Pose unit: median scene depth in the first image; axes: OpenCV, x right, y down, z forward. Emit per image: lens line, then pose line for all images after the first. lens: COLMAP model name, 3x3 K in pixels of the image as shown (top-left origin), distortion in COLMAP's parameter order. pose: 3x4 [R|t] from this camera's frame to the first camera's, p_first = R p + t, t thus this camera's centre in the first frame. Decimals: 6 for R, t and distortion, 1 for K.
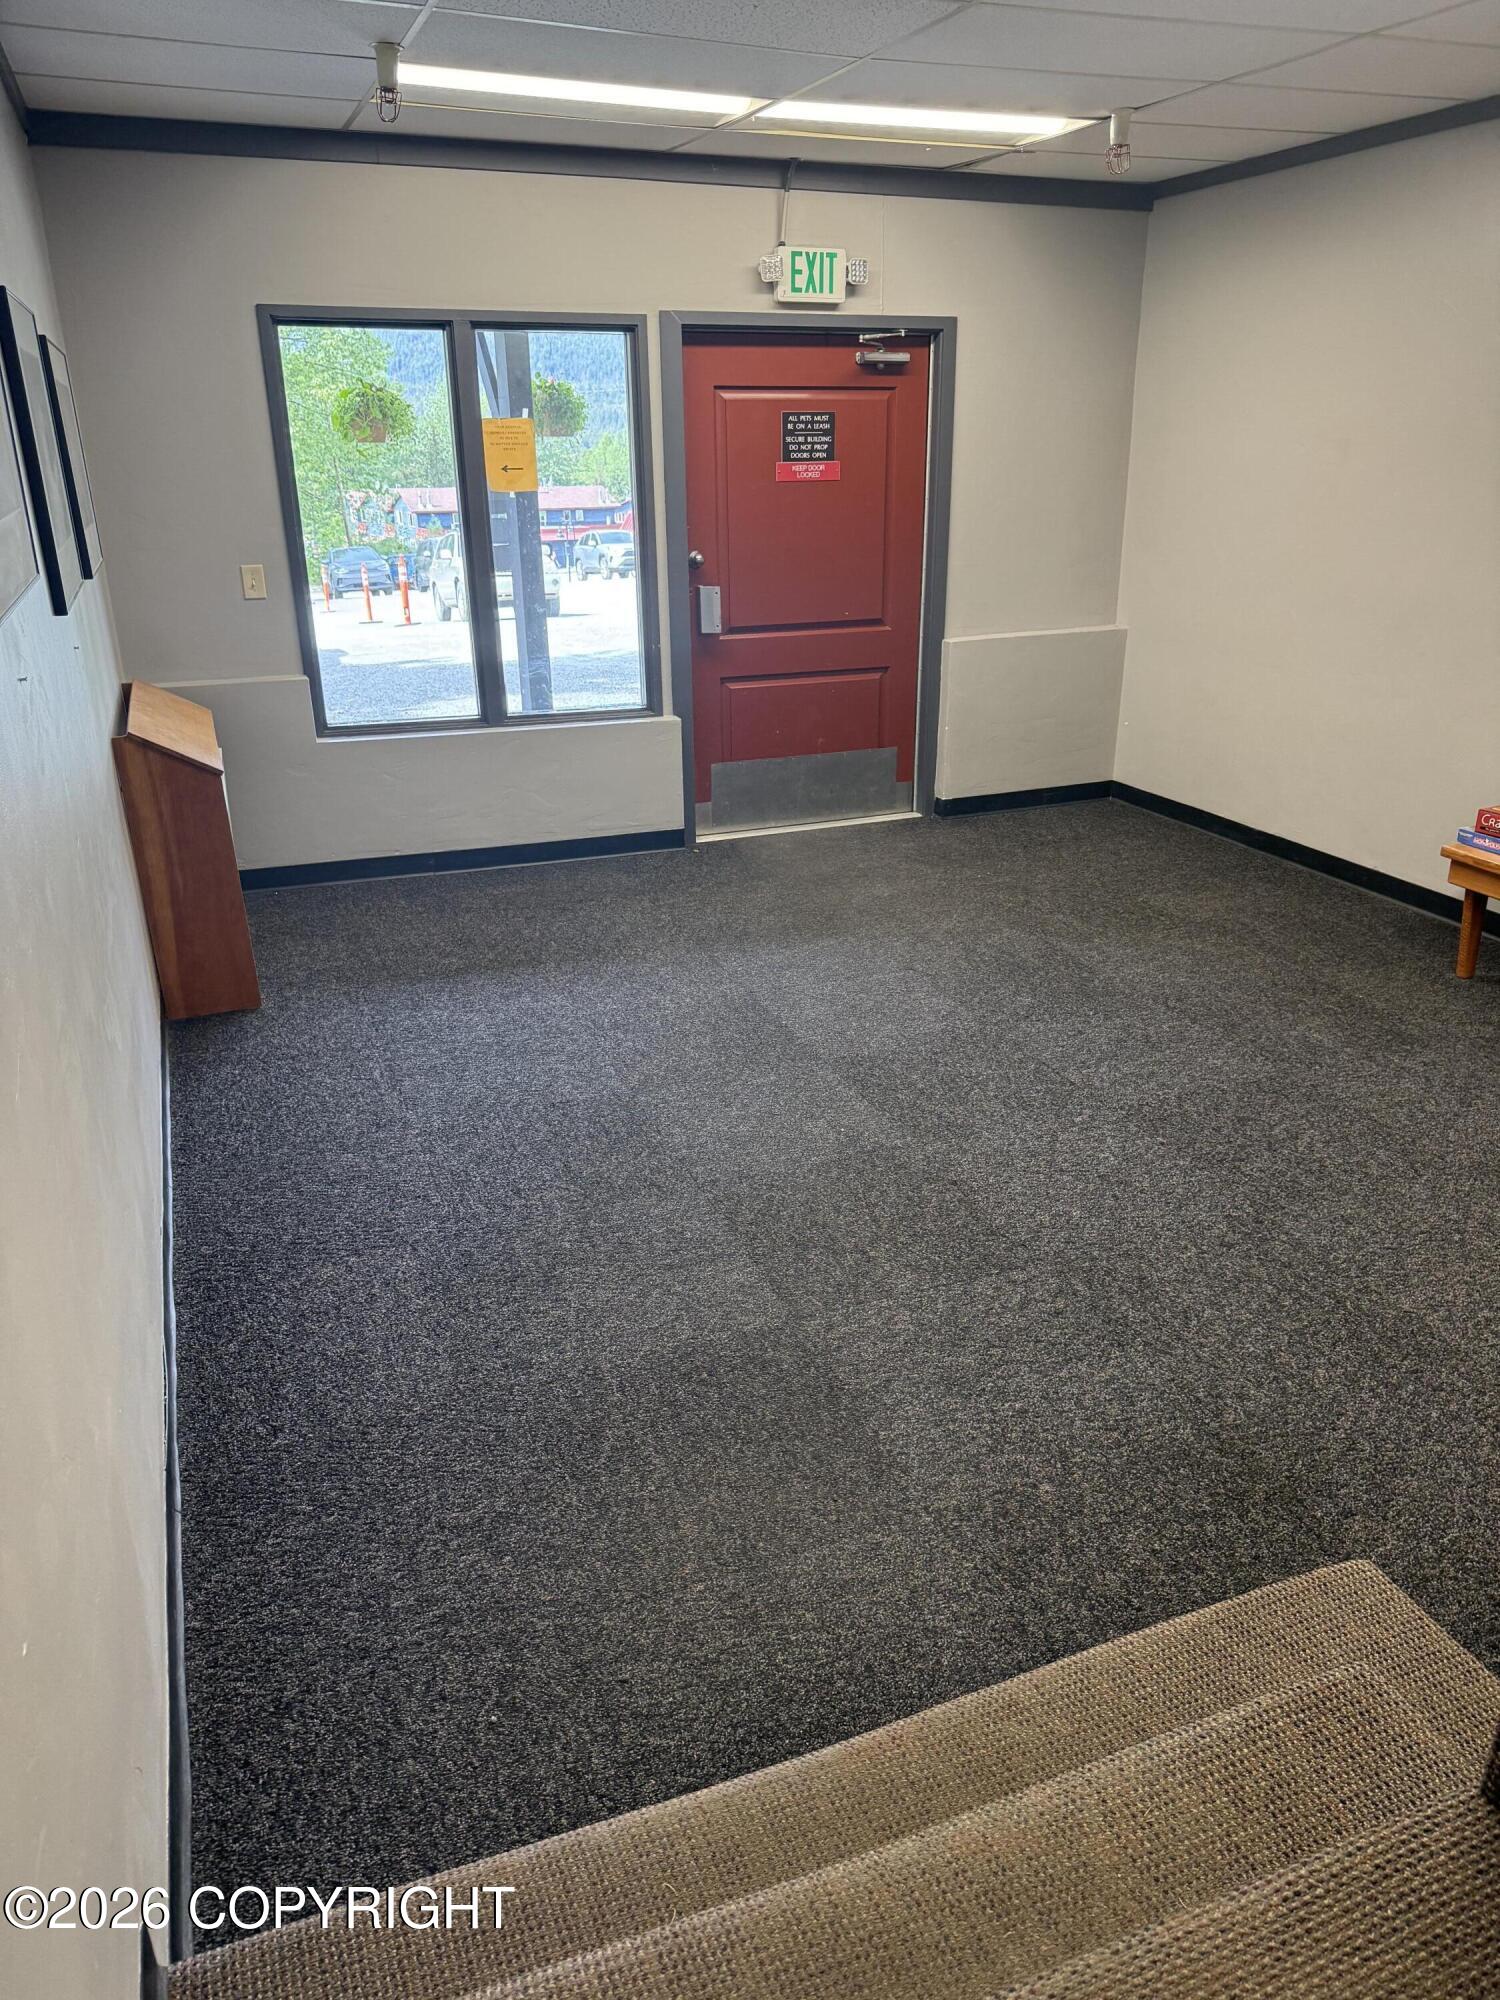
lens RADIAL K [[1416.8, 0, 743.9], [0, 1416.8, 1003.6], [0, 0, 1]] dist [0.012466, 0.000076]
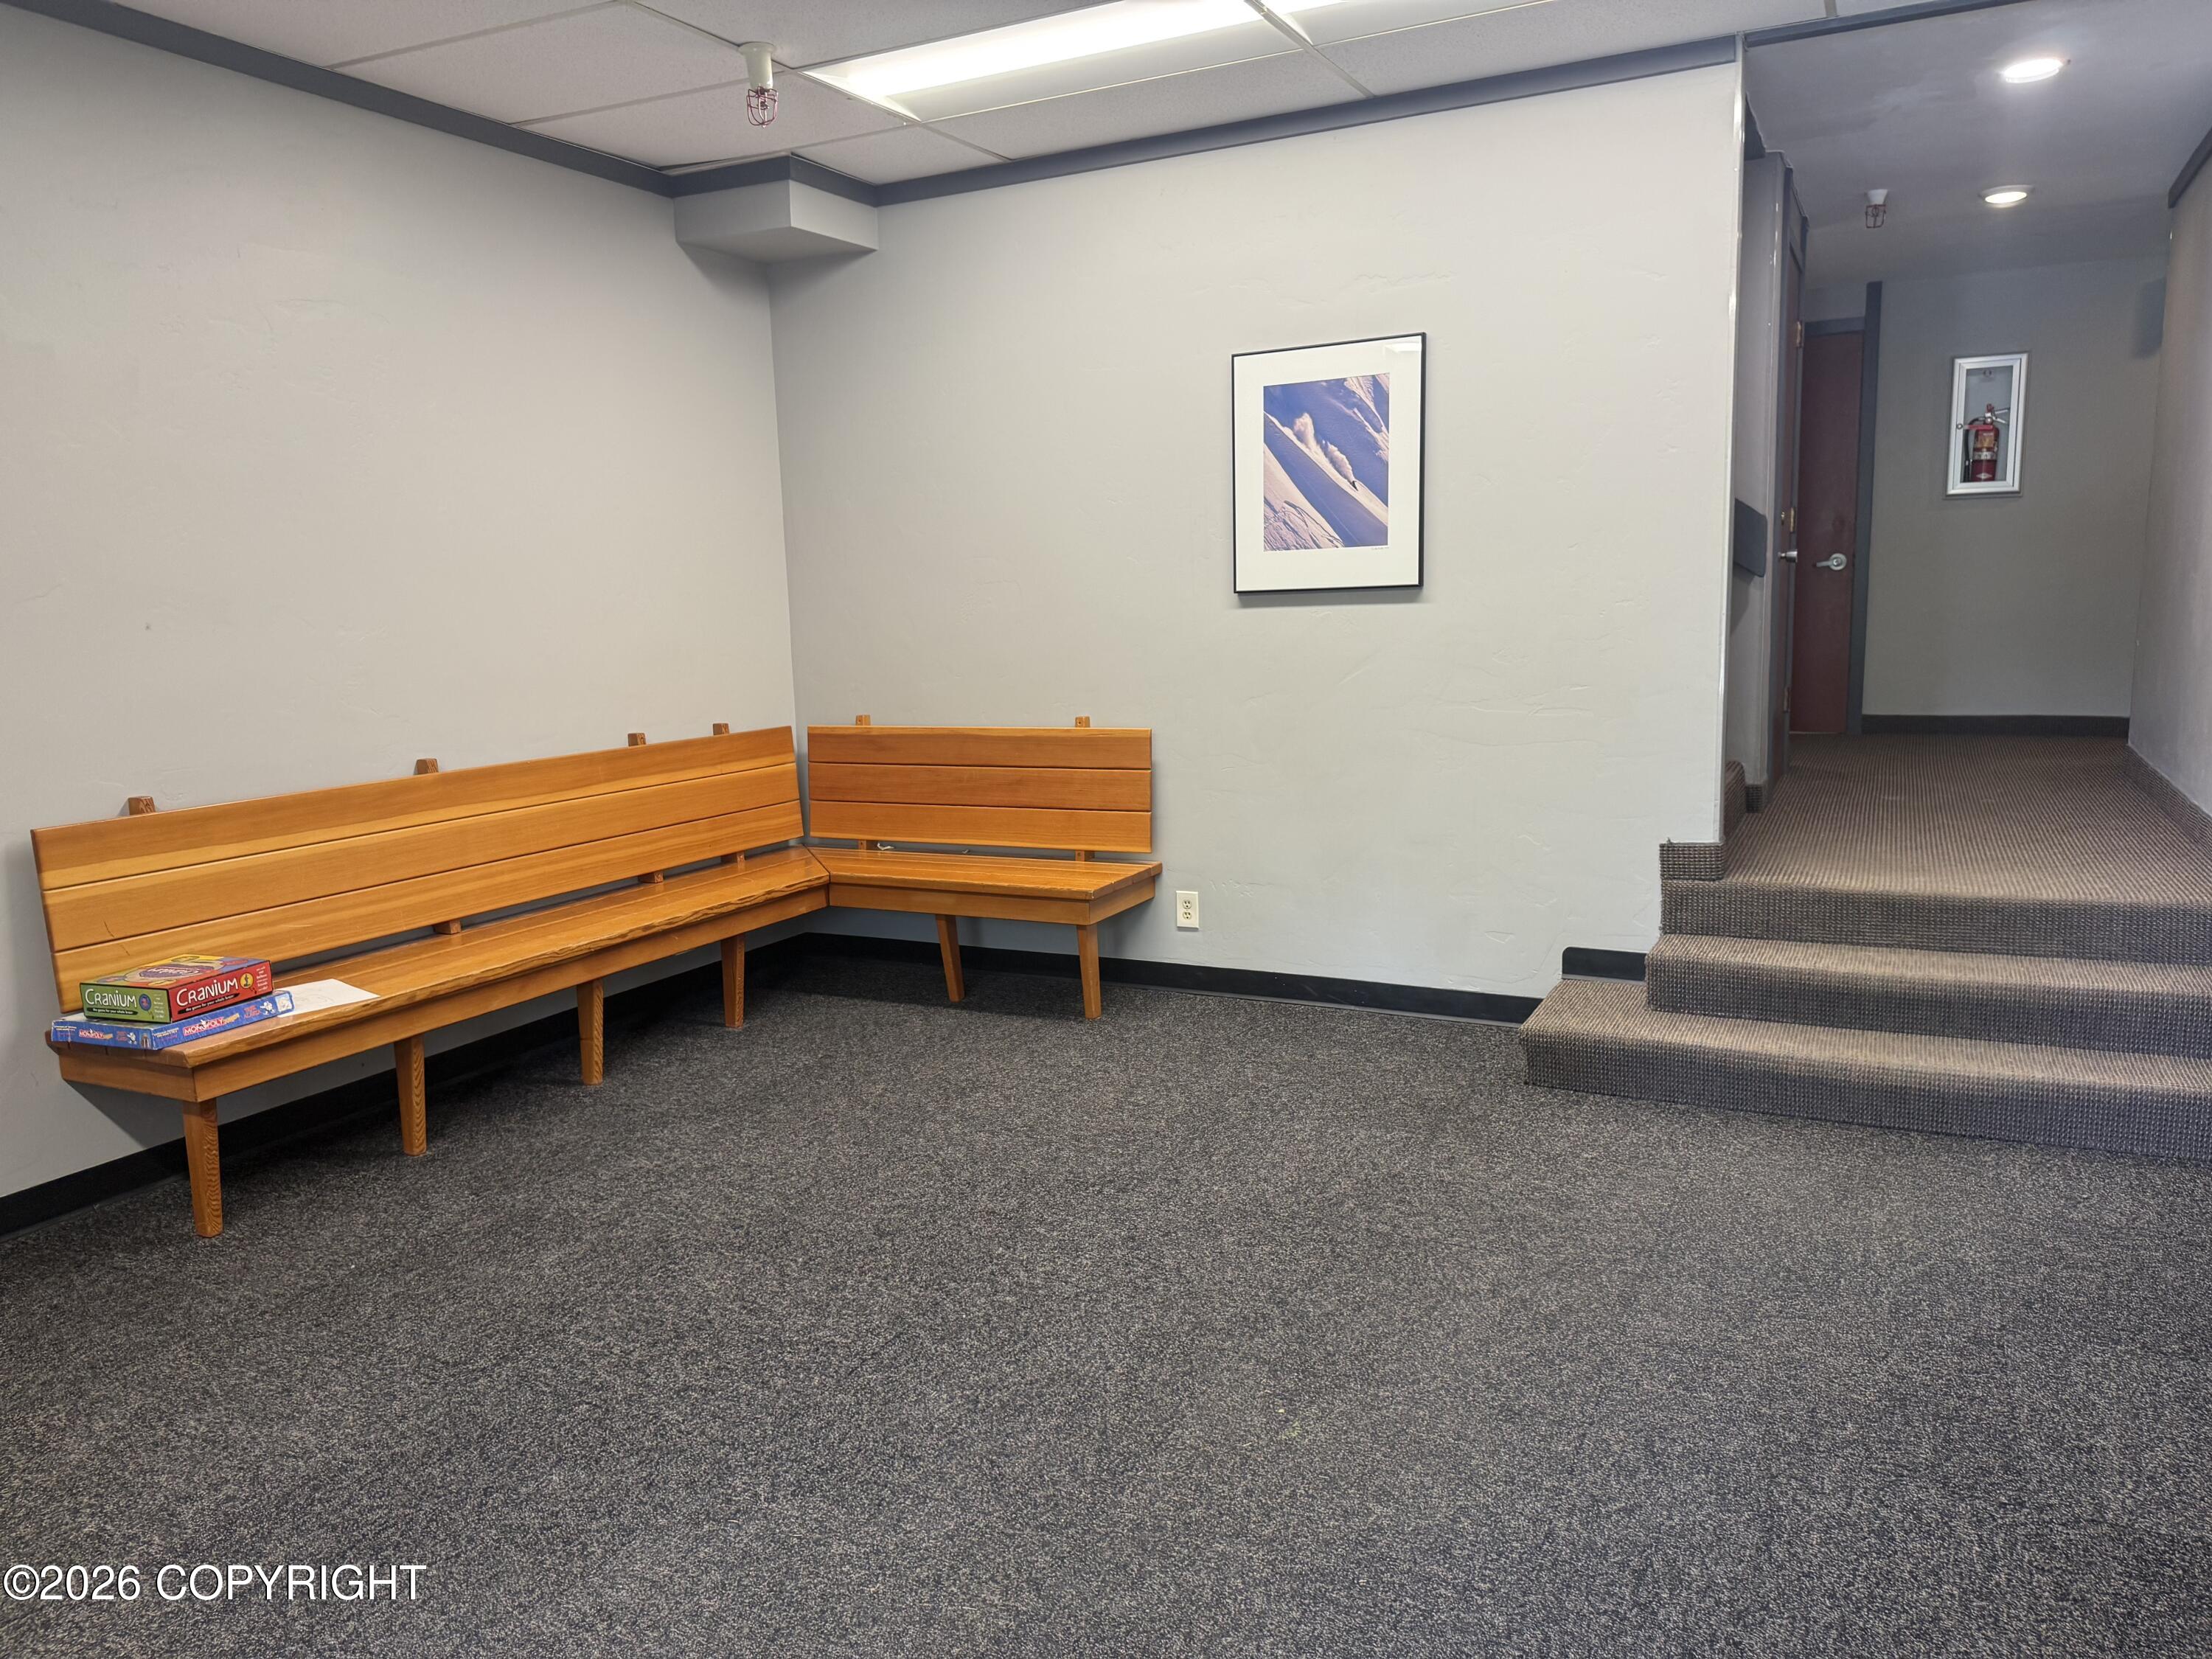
lens RADIAL K [[1567.0, 0, 1099.2], [0, 1567.0, 829.4], [0, 0, 1]] dist [0.012466, 0.000076]
pose [[-0.671200, -0.066753, 0.738265, -0.324243], [0.319158, 0.872875, 0.369090, -0.363545], [-0.669051, 0.483356, -0.564569, 1.198731]]
